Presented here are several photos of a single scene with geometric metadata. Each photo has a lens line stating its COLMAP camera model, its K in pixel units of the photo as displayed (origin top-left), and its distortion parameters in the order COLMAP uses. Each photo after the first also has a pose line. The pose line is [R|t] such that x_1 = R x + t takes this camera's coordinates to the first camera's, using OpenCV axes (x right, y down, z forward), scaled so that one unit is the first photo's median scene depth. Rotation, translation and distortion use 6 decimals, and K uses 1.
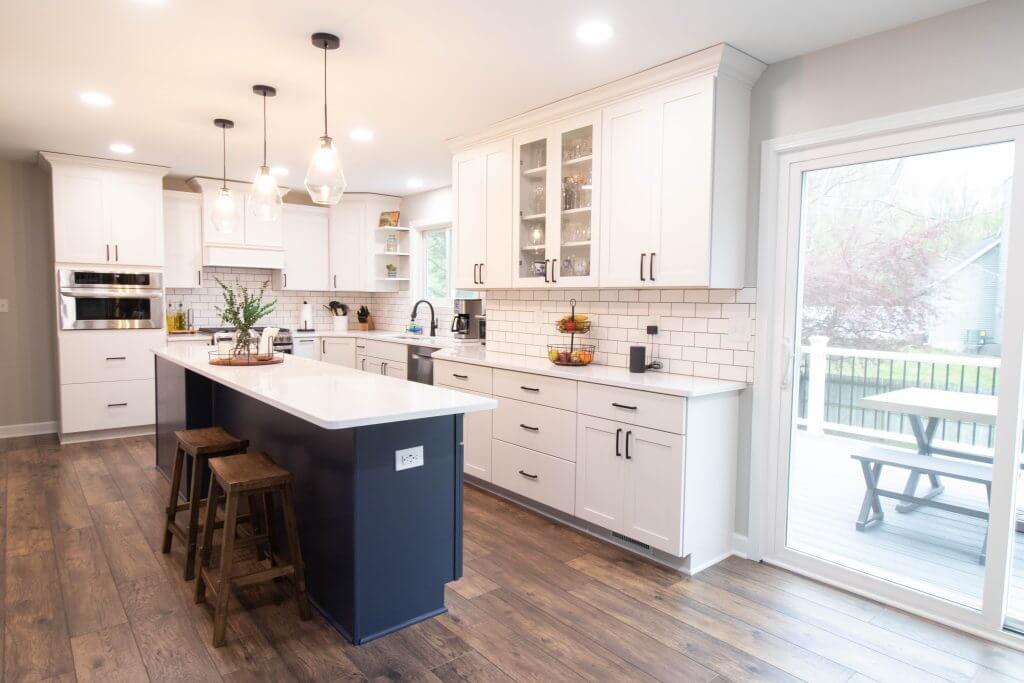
lens RADIAL K [[599.7, 0, 504.0], [0, 599.7, 336.9], [0, 0, 1]] dist [0.005091, -0.006362]
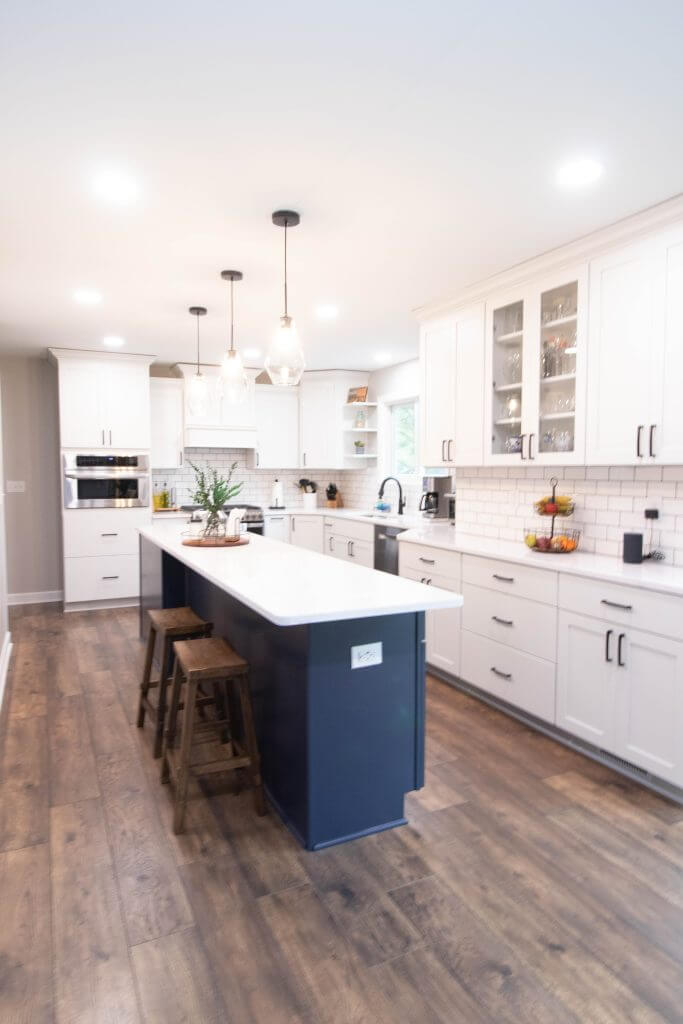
lens RADIAL K [[599.7, 0, 331.9], [0, 599.7, 511.9], [0, 0, 1]] dist [0.005091, -0.006362]
pose [[0.971163, 0.003045, -0.238399, 0.007655], [-0.001953, 0.999986, 0.004816, -0.016581], [0.238410, -0.004211, 0.971155, 0.055626]]
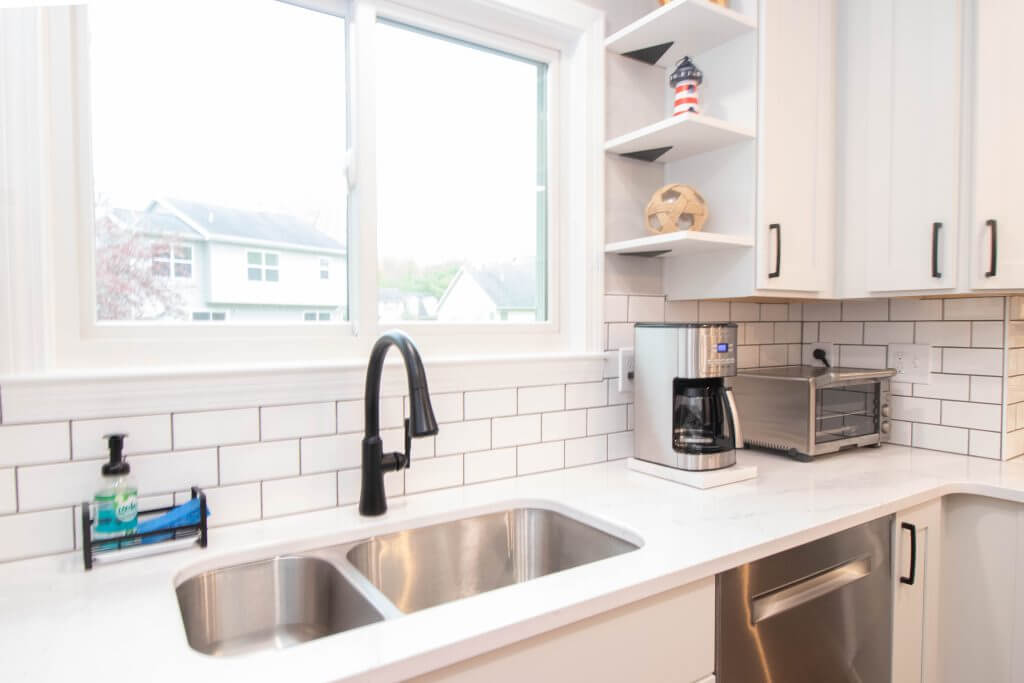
lens RADIAL K [[599.7, 0, 503.6], [0, 599.7, 341.6], [0, 0, 1]] dist [0.005091, -0.006362]
pose [[0.116174, -0.038693, 0.992475, -0.538203], [0.072450, 0.996909, 0.030385, -0.106222], [-0.990583, 0.068375, 0.118618, 1.613729]]
